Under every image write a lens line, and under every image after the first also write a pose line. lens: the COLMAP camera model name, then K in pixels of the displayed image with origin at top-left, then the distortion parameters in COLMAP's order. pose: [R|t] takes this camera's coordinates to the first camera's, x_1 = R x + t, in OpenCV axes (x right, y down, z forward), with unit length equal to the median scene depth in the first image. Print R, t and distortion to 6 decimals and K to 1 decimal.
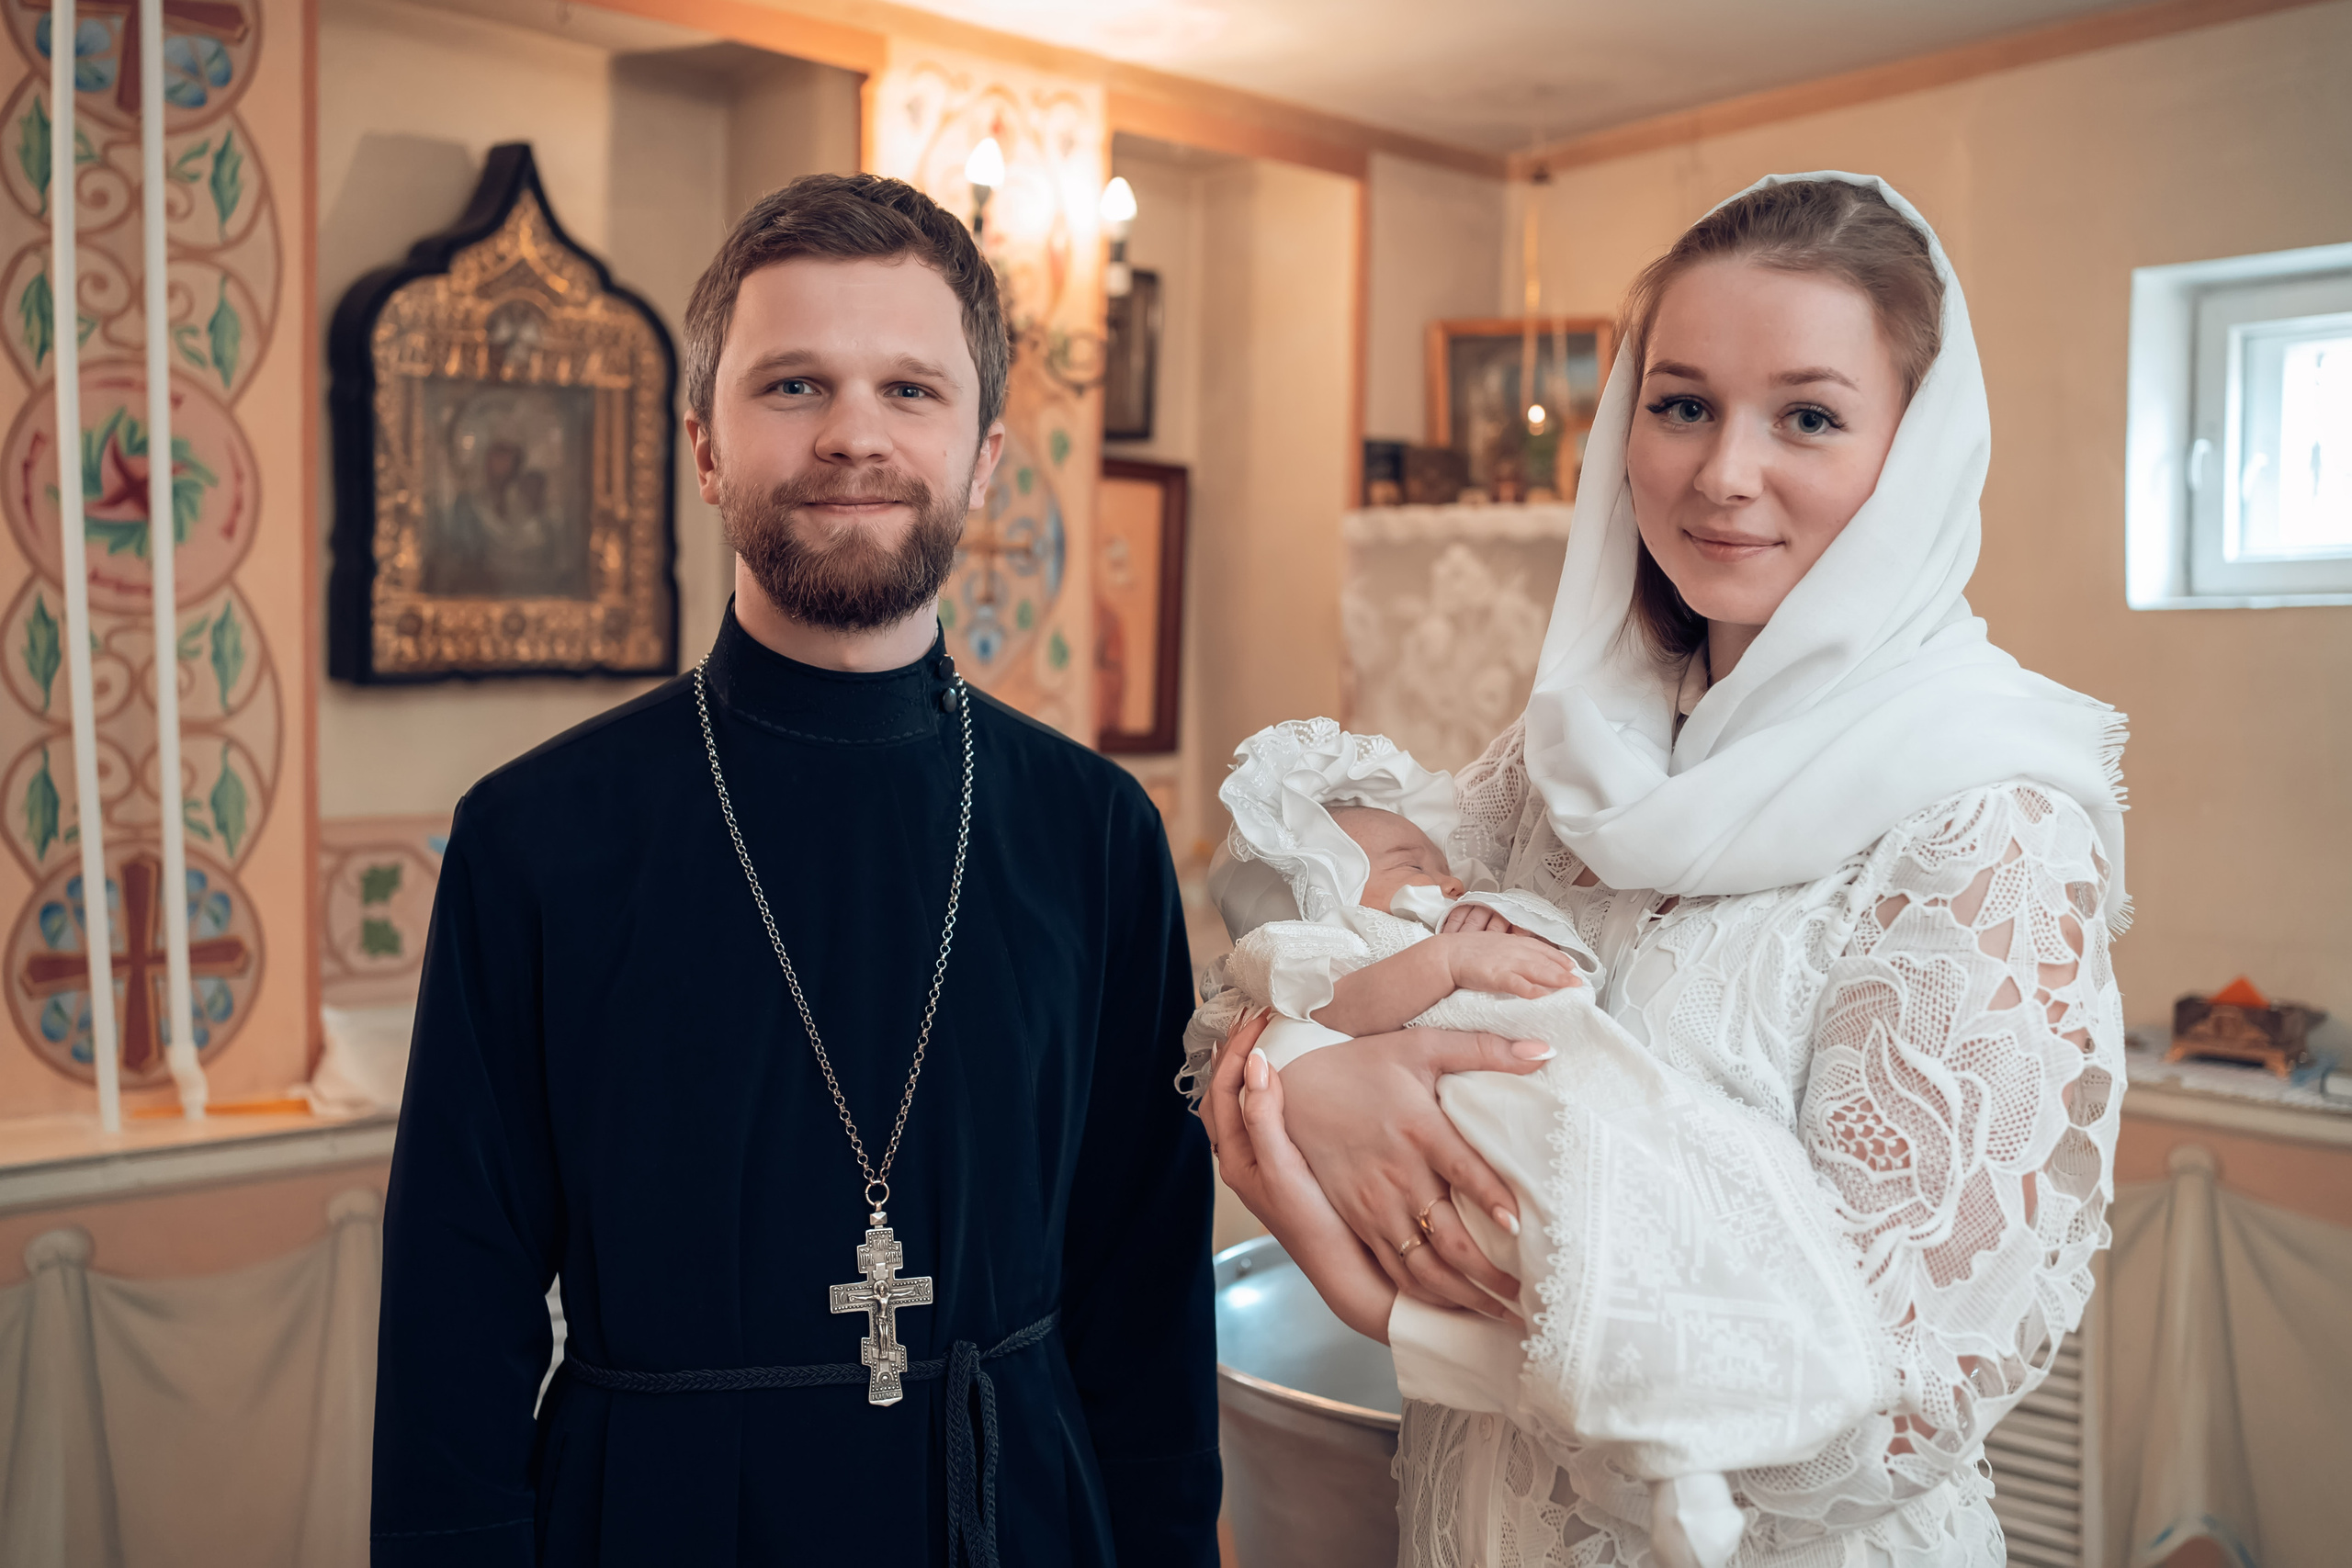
lens RADIAL K [[2383.0, 0, 1147.3], [0, 2383.0, 786.2], [0, 0, 1]] dist [-0.001308, 0.001159]
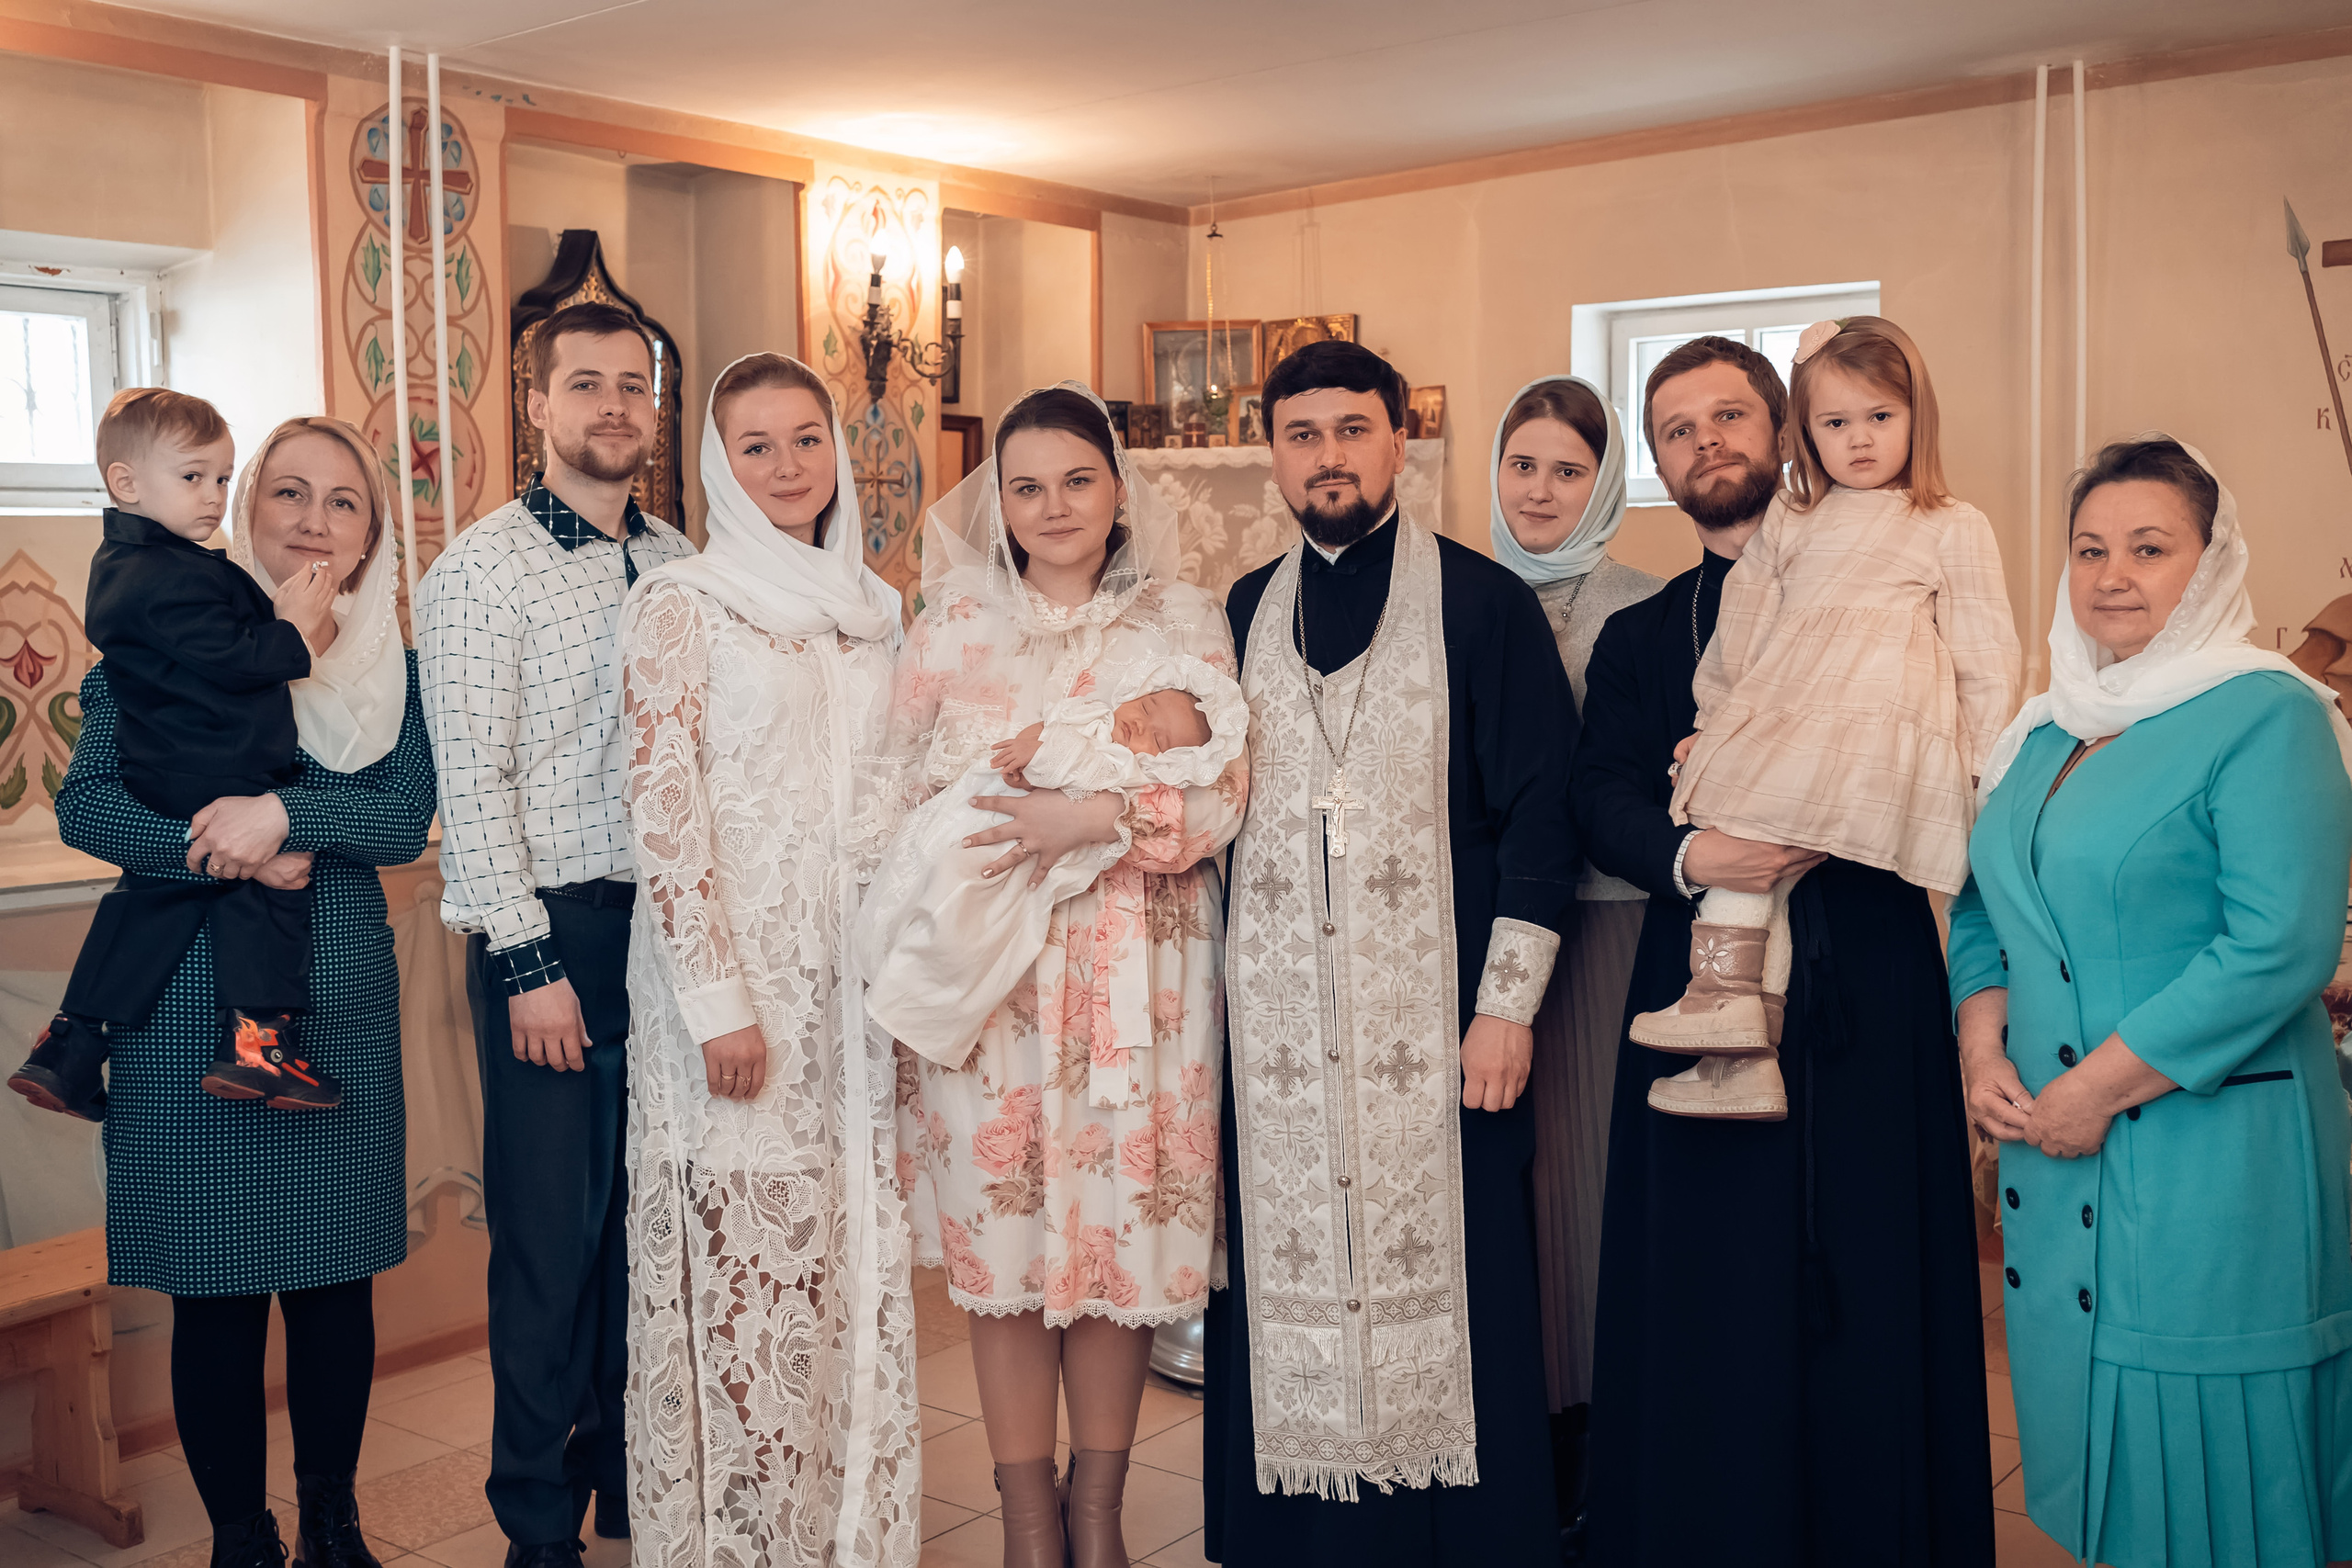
lens RADIAL K [[2383.0, 0, 1147.3], [0, 2383.0, 786.2], [0, 0, 1]] dist [-0.001308, 0.001159]
pose [[0.988789, -0.030129, 0.146247, -0.133066], [0.023107, 0.998508, 0.049478, 0.029642], [-0.147519, -0.045544, 0.988010, -0.624681]]
